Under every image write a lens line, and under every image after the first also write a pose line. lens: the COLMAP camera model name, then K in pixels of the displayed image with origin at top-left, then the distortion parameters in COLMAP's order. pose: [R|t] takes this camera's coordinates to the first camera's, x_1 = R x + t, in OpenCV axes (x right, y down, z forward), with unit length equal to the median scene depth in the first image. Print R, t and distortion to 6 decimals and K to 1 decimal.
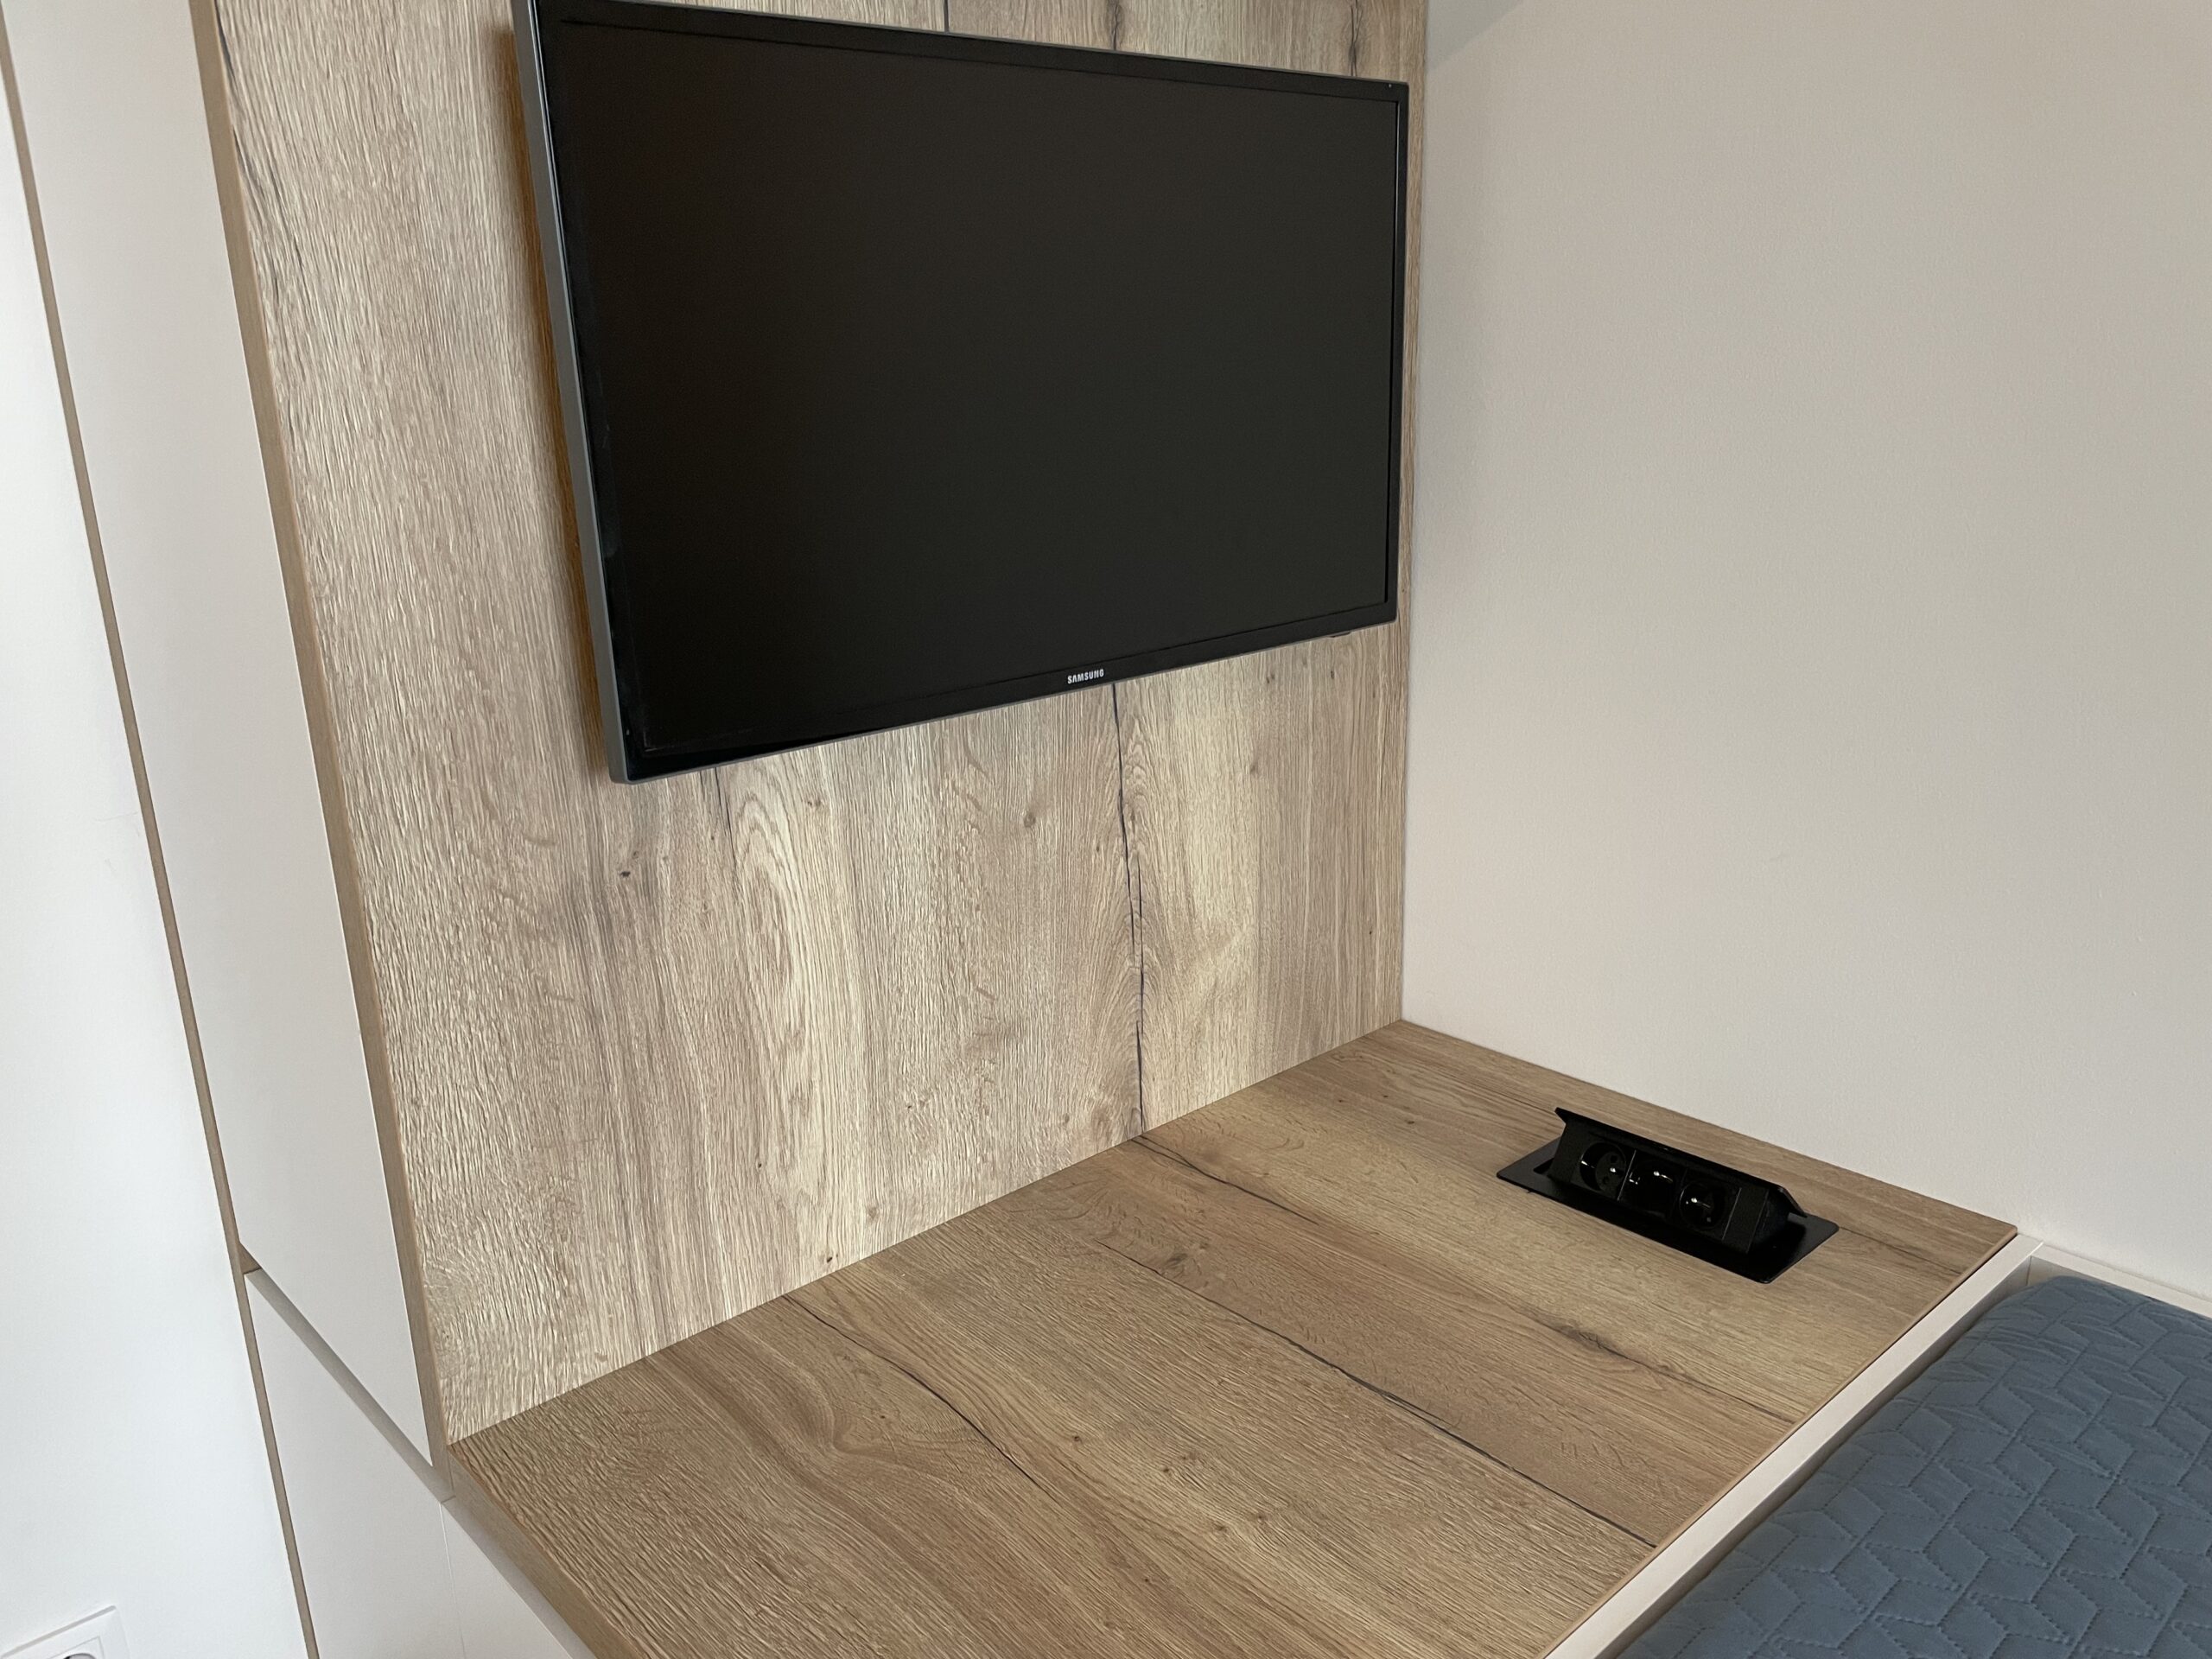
lens RADIAL K [[1684.0, 0, 1138.2], [0, 1684.0, 842.0], [0, 0, 1]] dist [0.096765, -0.119741]
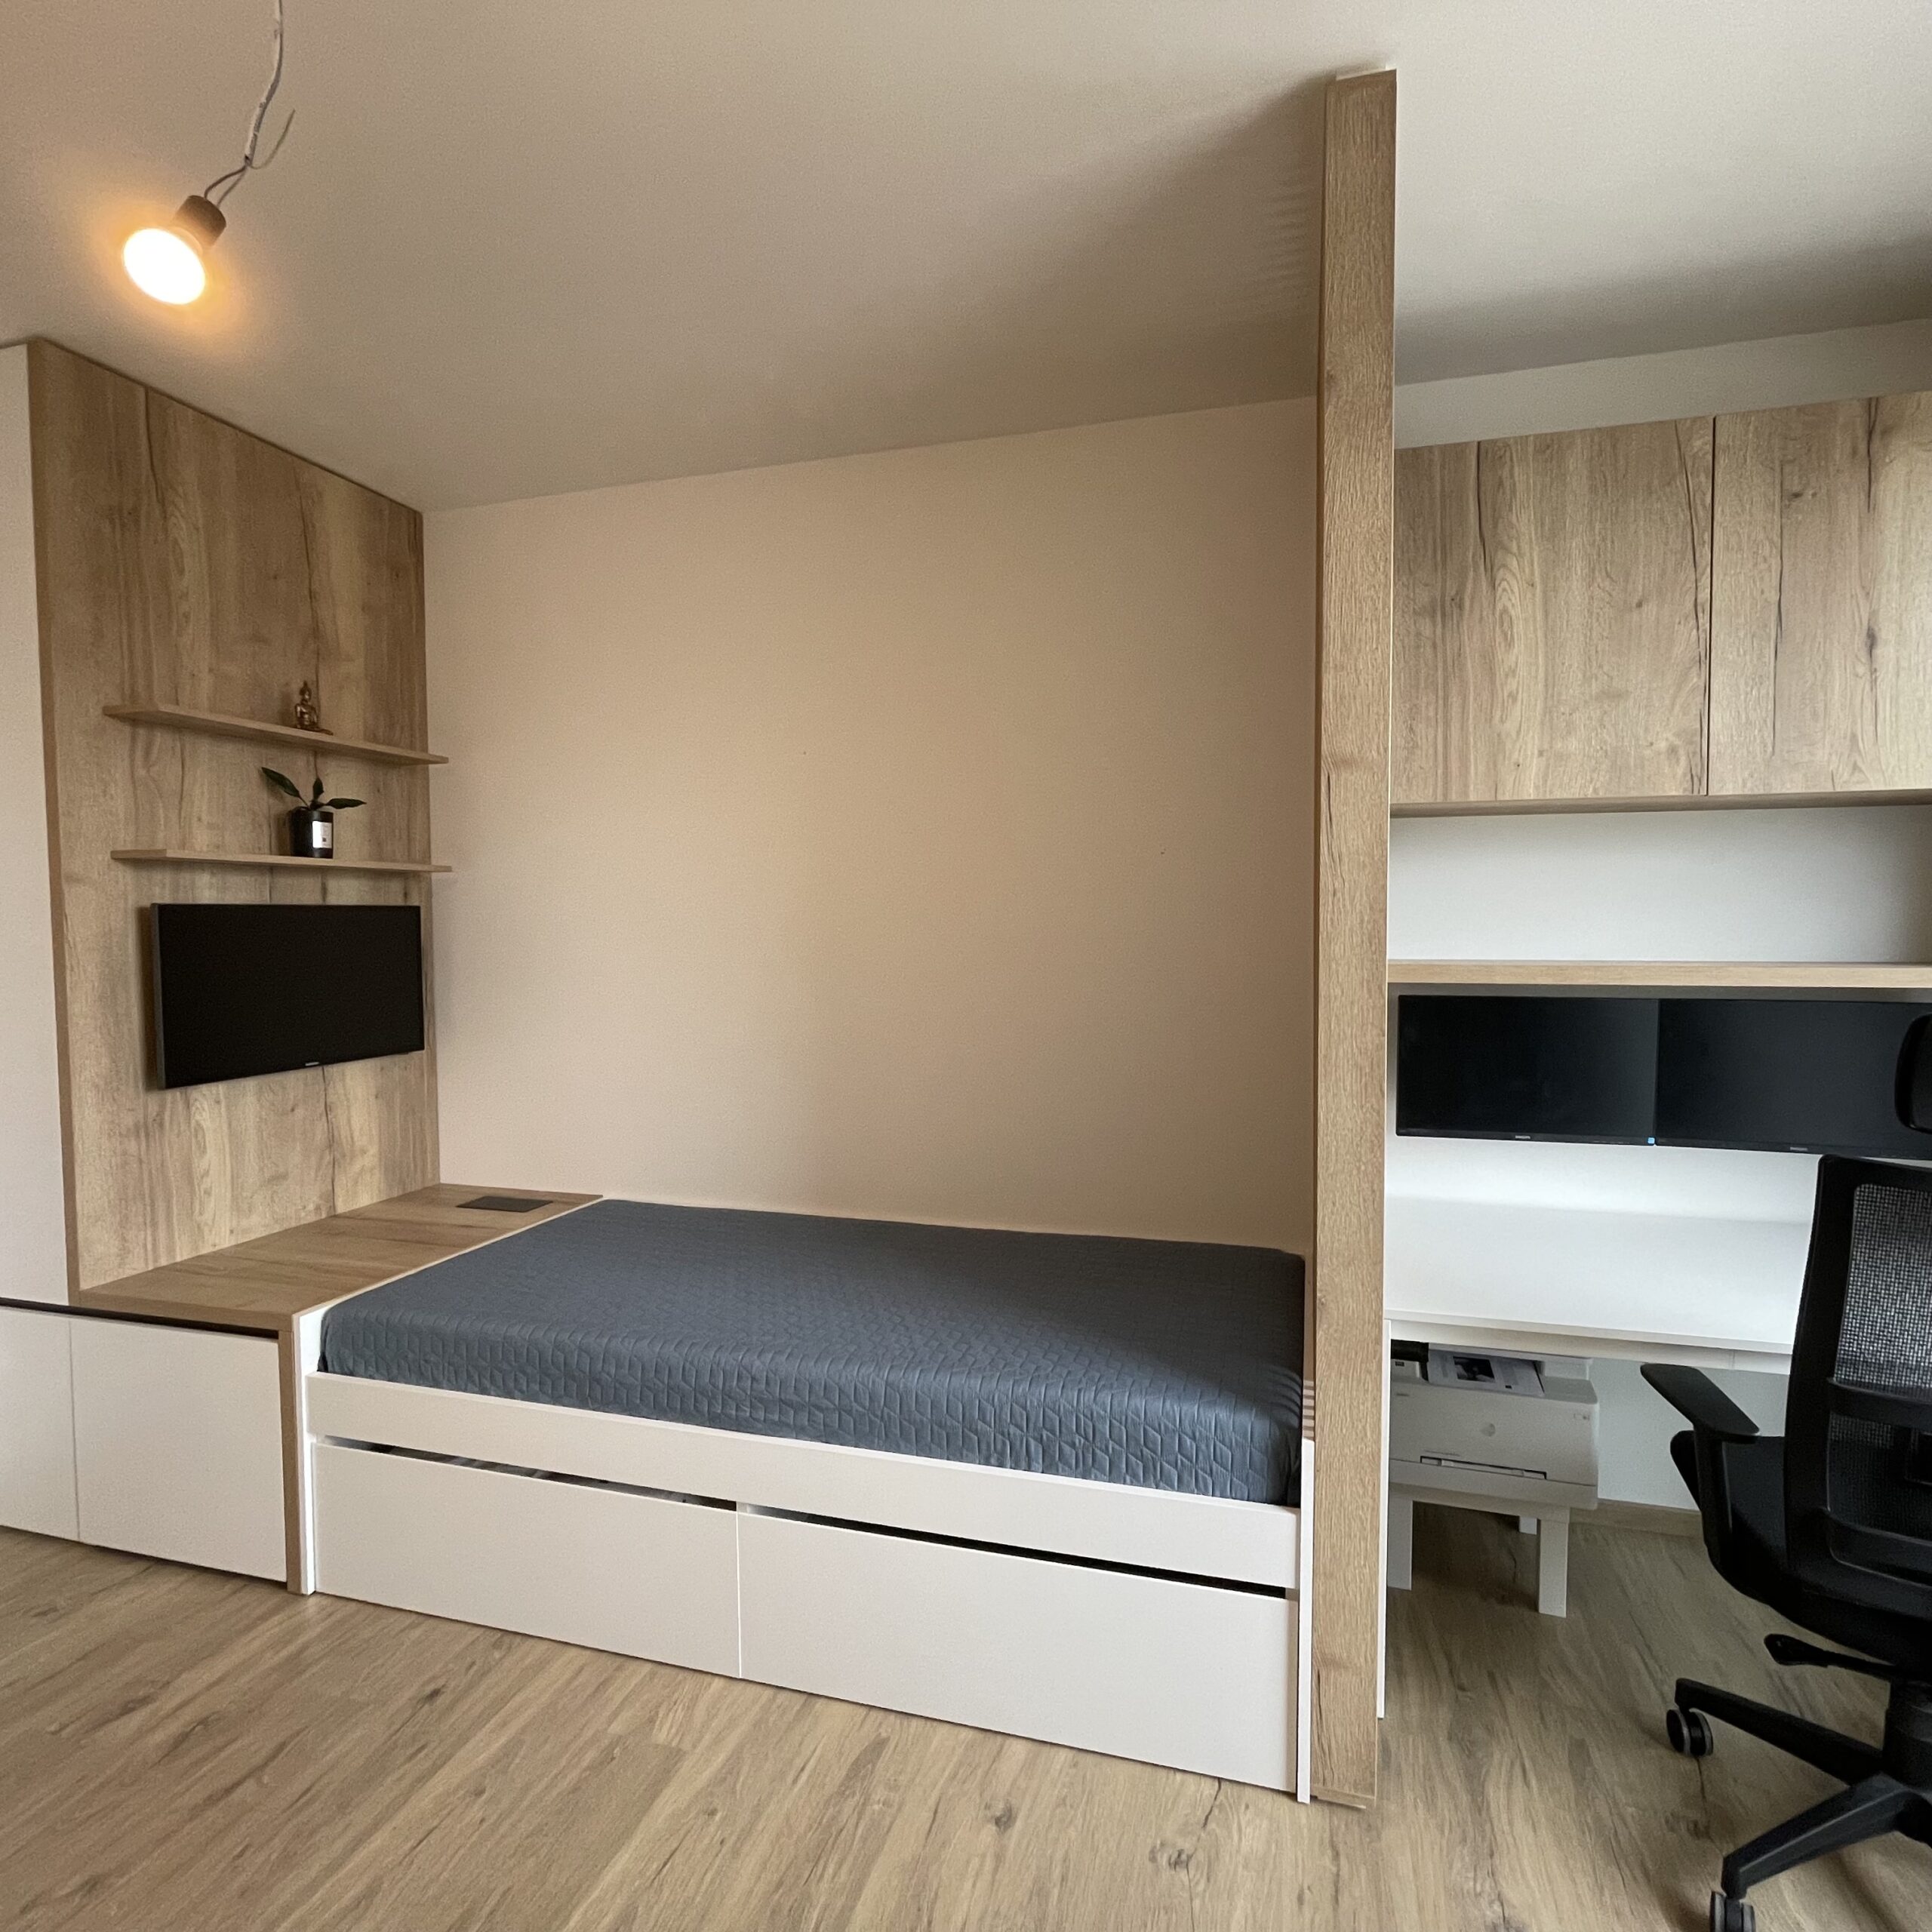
lens RADIAL K [[1026.7, 0, 1031.5], [0, 1026.7, 967.9], [0, 0, 1]] dist [0.000707, 0.001597]
pose [[0.844480, -0.001890, 0.535584, 0.085511], [0.139706, 0.966152, -0.216871, 0.371107], [-0.517045, 0.257967, 0.816160, -1.539778]]
